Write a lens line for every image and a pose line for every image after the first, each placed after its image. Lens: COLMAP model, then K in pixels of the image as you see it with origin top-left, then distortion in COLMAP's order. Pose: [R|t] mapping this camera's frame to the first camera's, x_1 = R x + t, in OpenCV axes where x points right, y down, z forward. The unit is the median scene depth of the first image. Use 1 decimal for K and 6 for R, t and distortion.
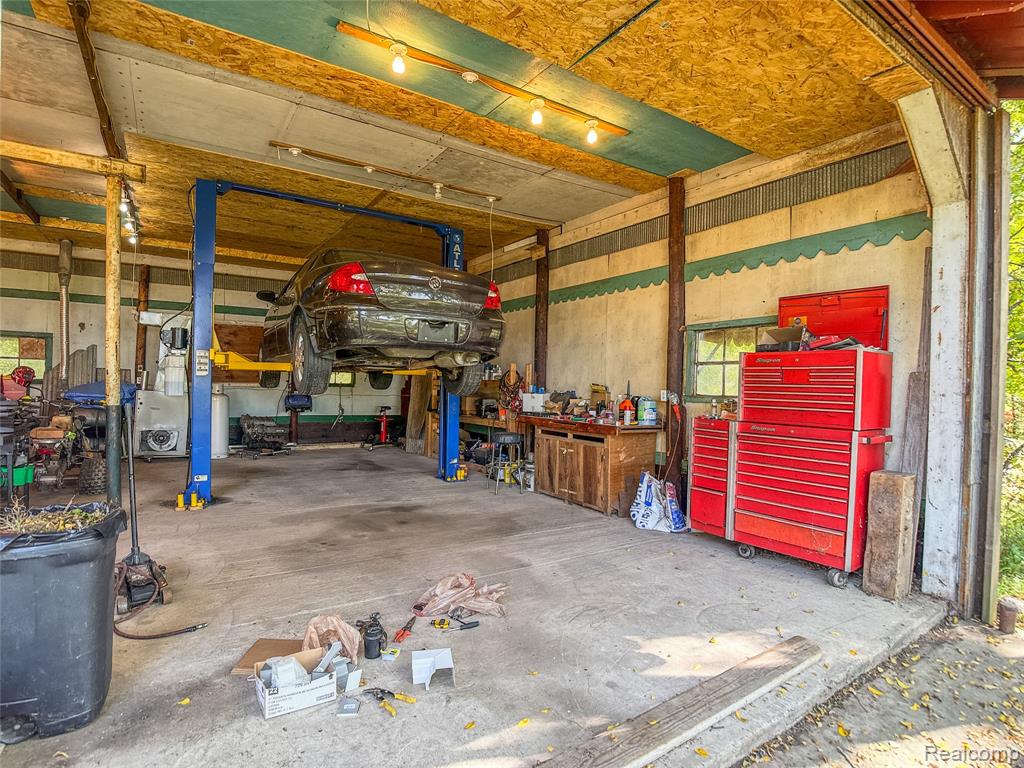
lens RADIAL K [[535.6, 0, 517.3], [0, 535.6, 389.2], [0, 0, 1]] dist [-0.035765, 0.009089]
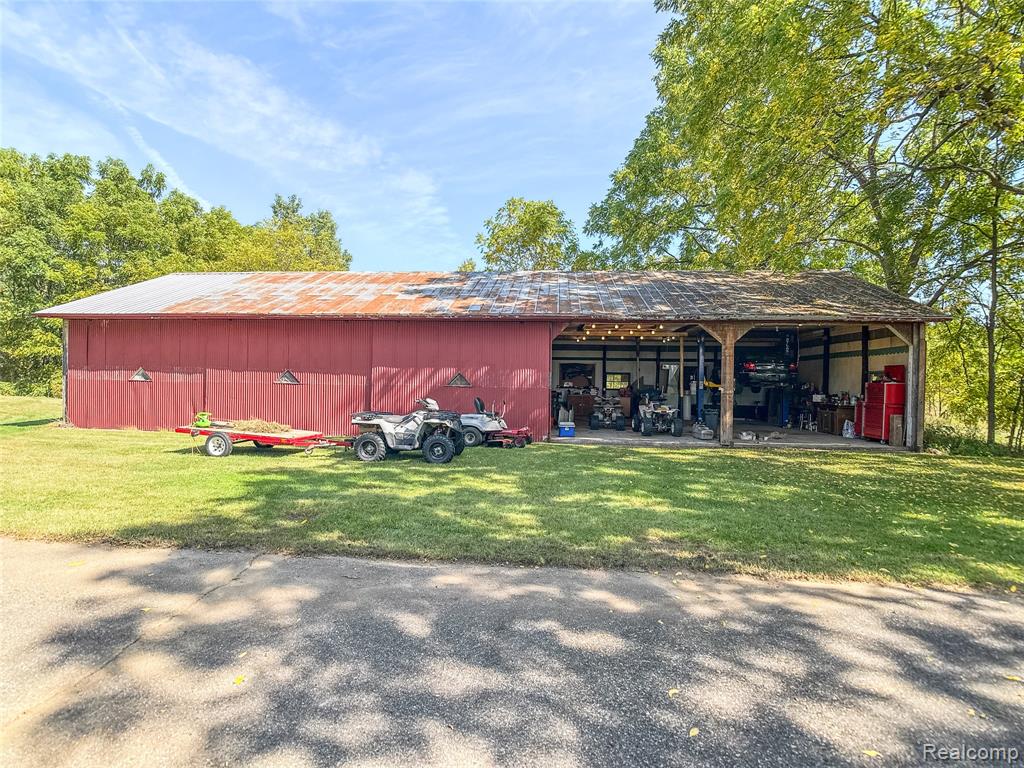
lens RADIAL K [[535.6, 0, 517.3], [0, 535.6, 389.2], [0, 0, 1]] dist [-0.035765, 0.009089]
pose [[0.790072, -0.001218, -0.613013, 0.544934], [-0.002870, 0.999980, -0.005686, -0.001121], [0.613007, 0.006251, 0.790053, -2.321289]]
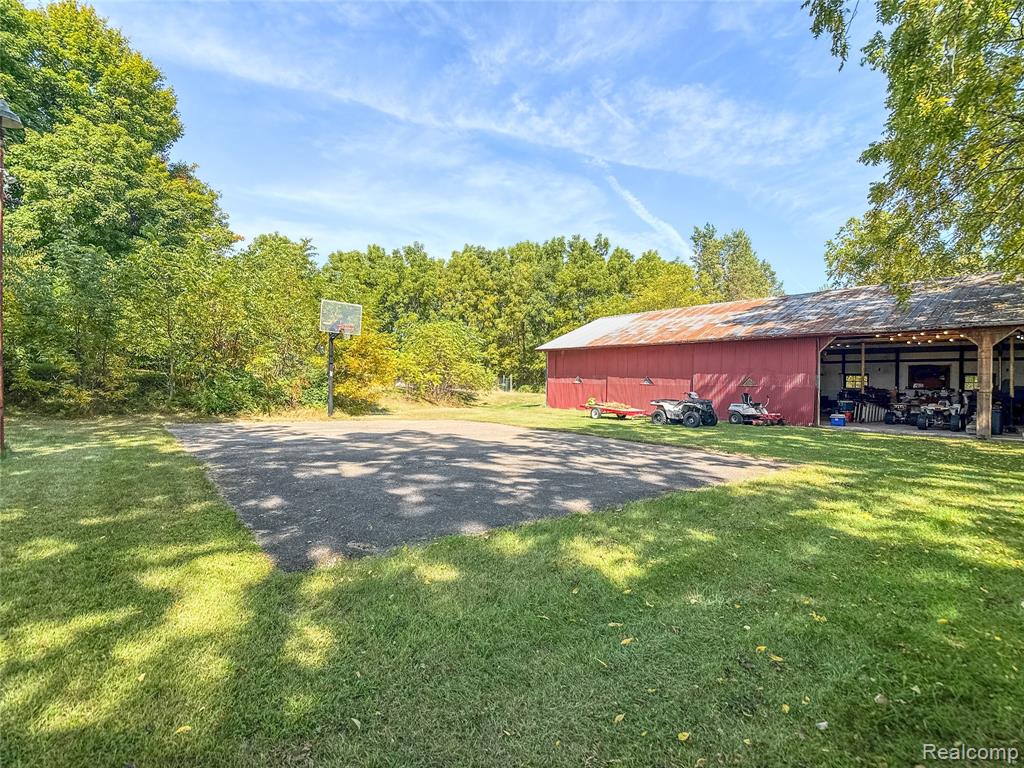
lens RADIAL K [[535.6, 0, 517.3], [0, 535.6, 389.2], [0, 0, 1]] dist [-0.035765, 0.009089]
pose [[0.104594, -0.004722, -0.994504, 2.164434], [-0.014386, 0.999877, -0.006261, 0.038513], [0.994411, 0.014962, 0.104513, -2.436483]]
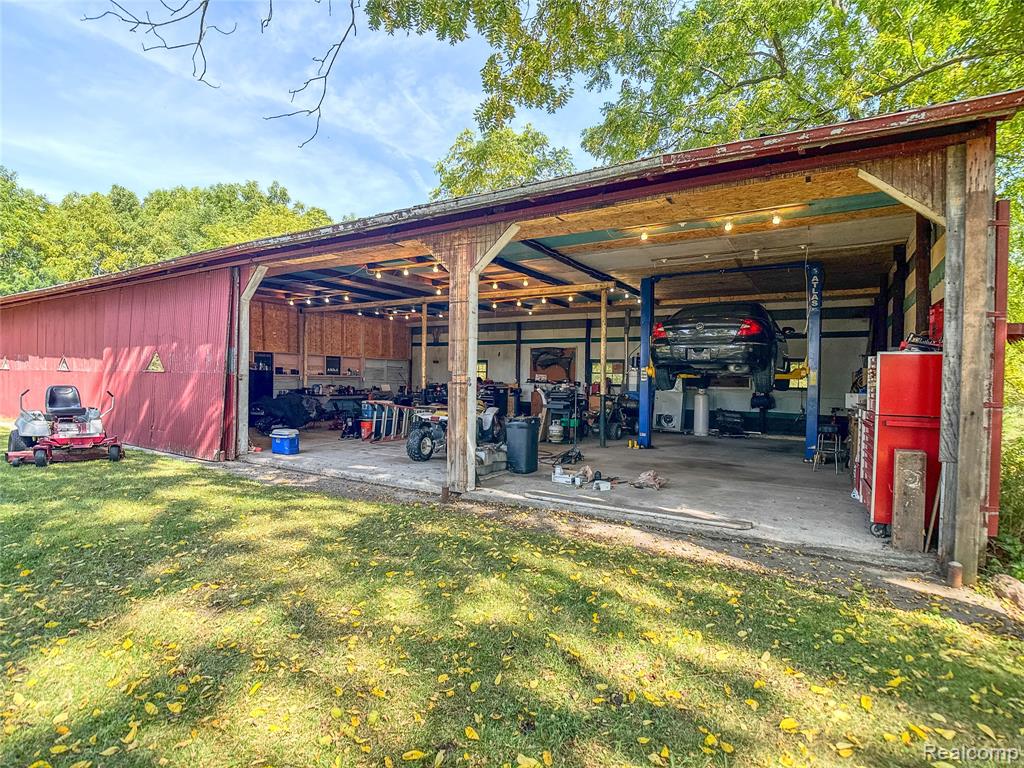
lens RADIAL K [[537.0, 0, 498.2], [0, 537.0, 387.1], [0, 0, 1]] dist [-0.001811, -0.000368]
pose [[0.419281, -0.001100, -0.907856, 0.899535], [-0.019231, 0.999764, -0.010093, 0.025467], [0.907653, 0.021691, 0.419161, -0.265039]]
